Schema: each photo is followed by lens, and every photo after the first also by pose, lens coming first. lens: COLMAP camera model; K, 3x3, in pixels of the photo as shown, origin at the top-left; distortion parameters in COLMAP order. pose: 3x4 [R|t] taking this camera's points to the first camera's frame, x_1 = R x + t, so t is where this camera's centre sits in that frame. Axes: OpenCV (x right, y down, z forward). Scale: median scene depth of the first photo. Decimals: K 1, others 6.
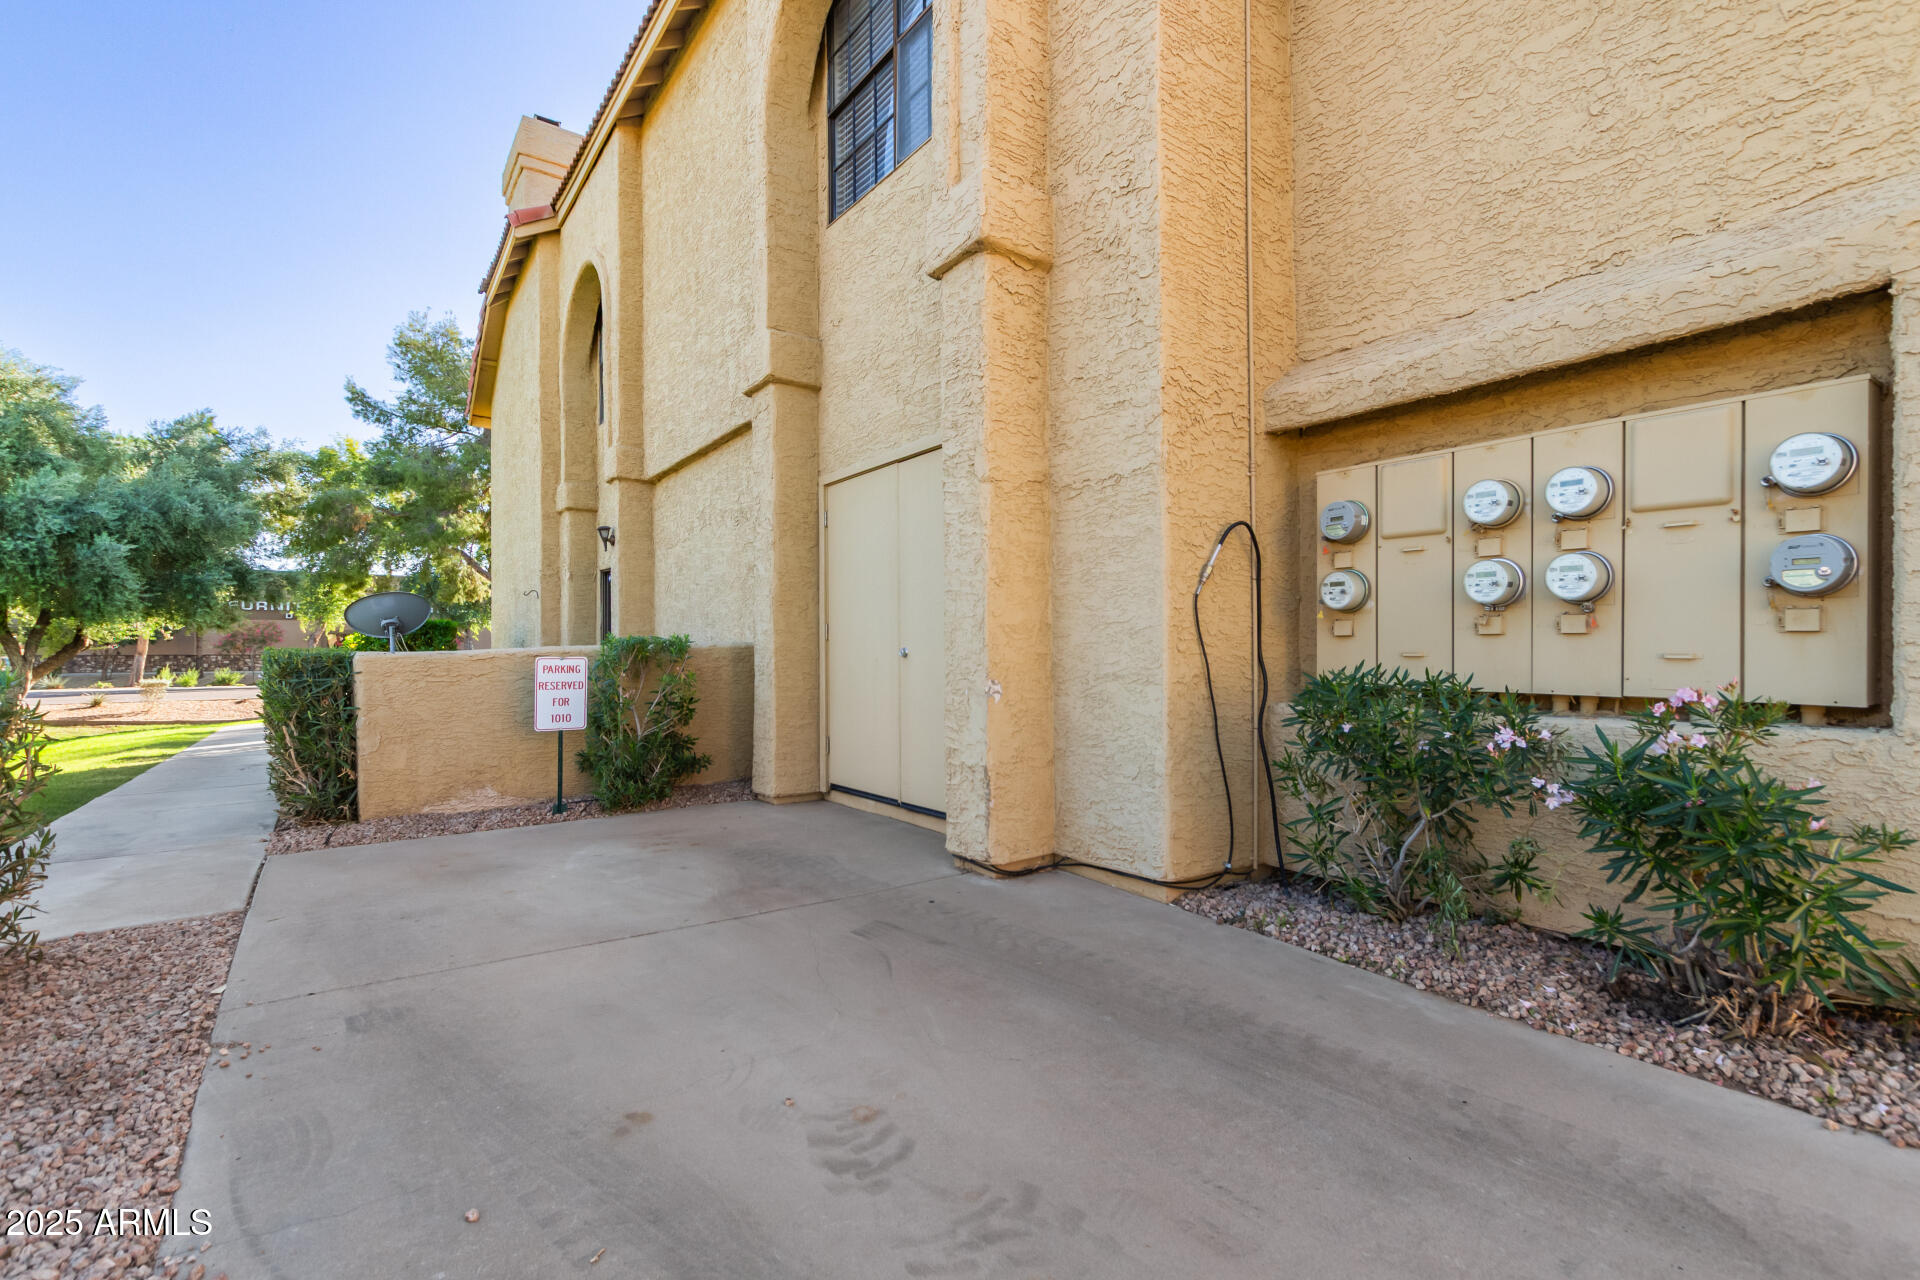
lens RADIAL K [[883.1, 0, 966.0], [0, 883.1, 651.5], [0, 0, 1]] dist [0.012012, -0.005679]
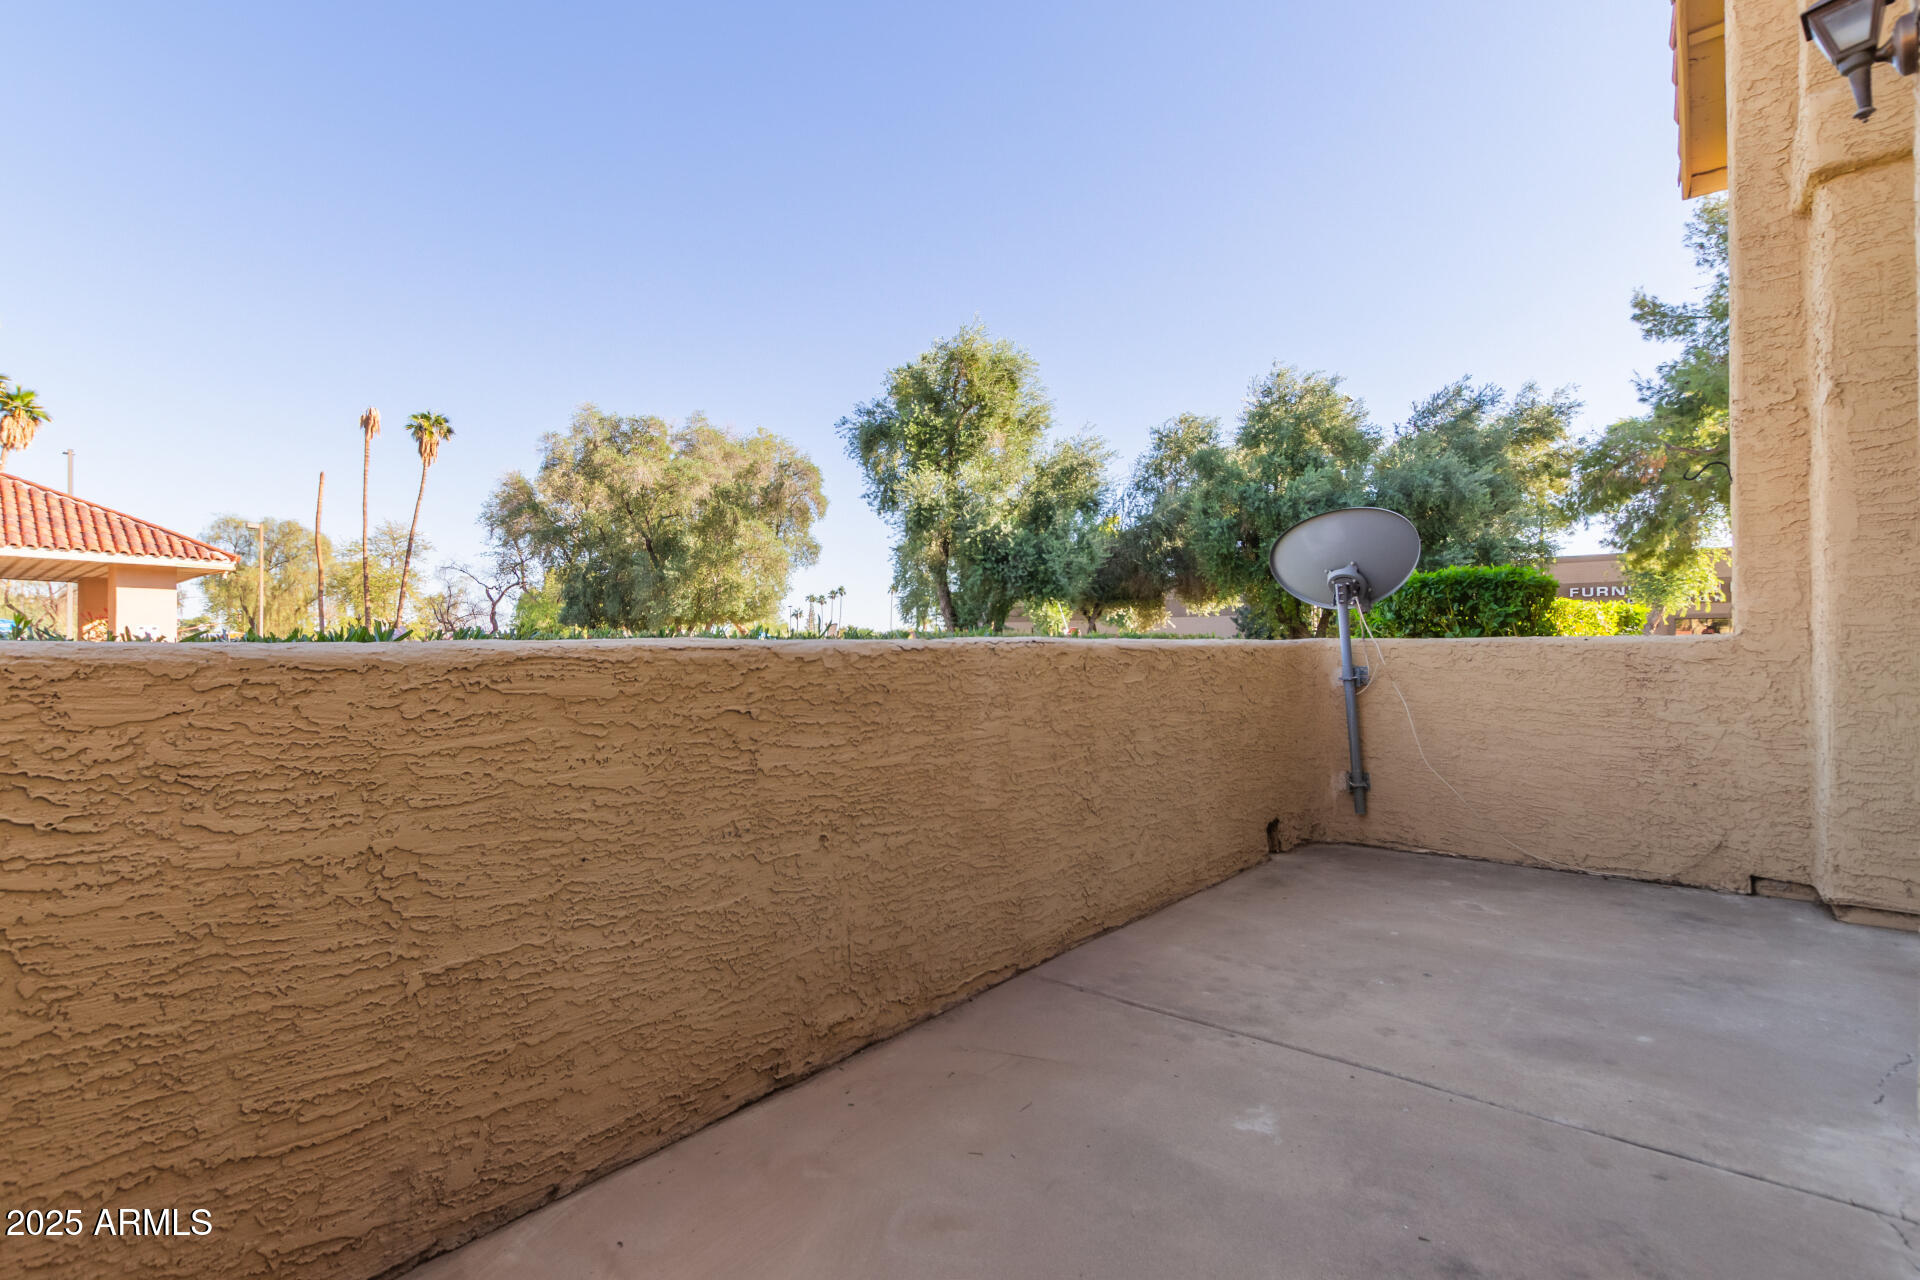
lens RADIAL K [[883.1, 0, 957.3], [0, 883.1, 648.1], [0, 0, 1]] dist [0.012012, -0.005679]
pose [[0.242384, 0.001679, -0.970179, -0.093314], [0.007226, 0.999968, 0.003536, 0.000983], [0.970154, -0.007868, 0.242364, 0.266333]]
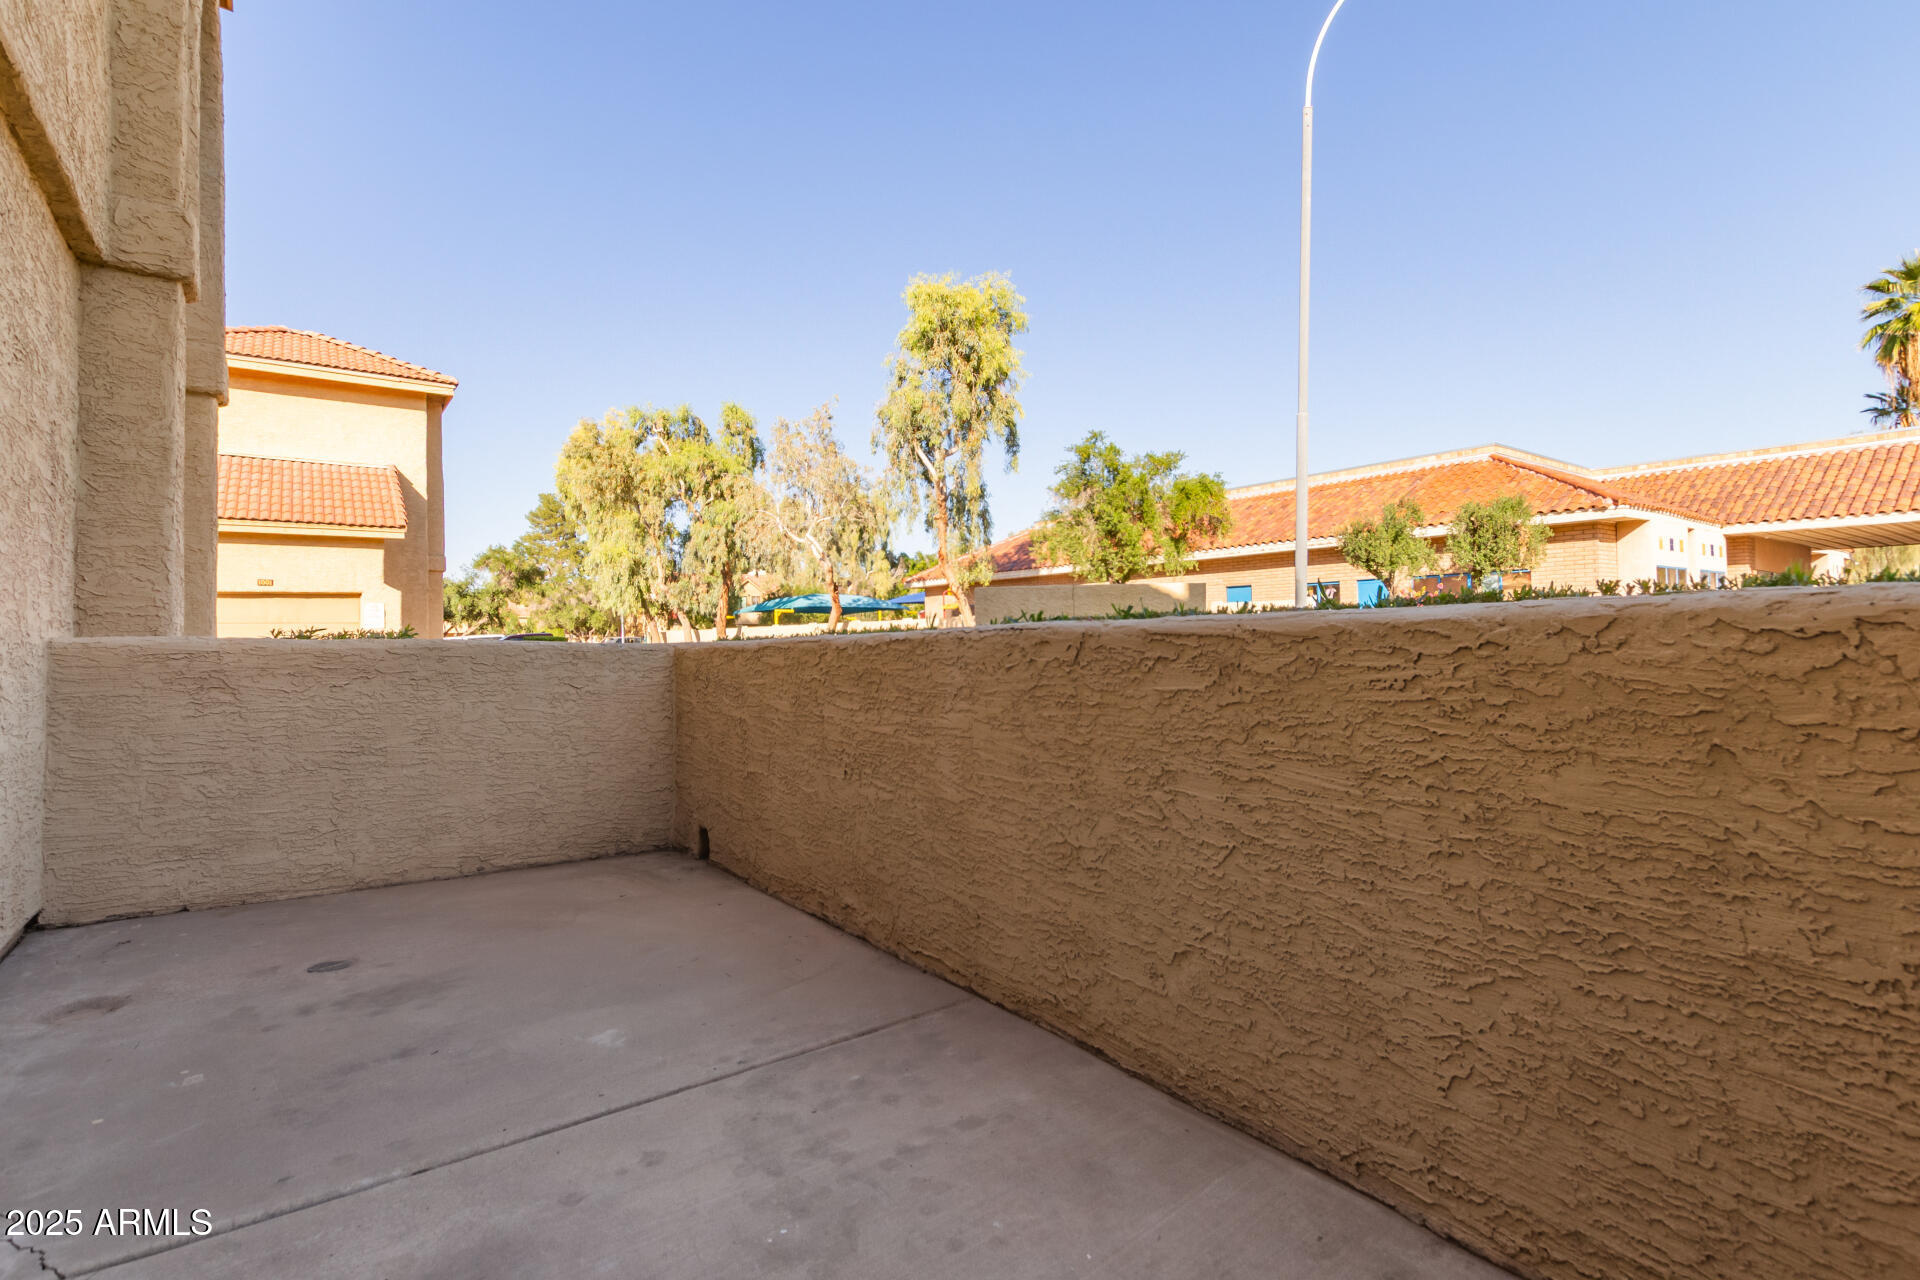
lens RADIAL K [[883.1, 0, 954.2], [0, 883.1, 626.2], [0, 0, 1]] dist [0.012012, -0.005679]
pose [[-0.999402, 0.024972, -0.023912, -0.370266], [0.025514, 0.999418, -0.022624, 0.004912], [0.023333, -0.023221, -0.999458, 0.636608]]
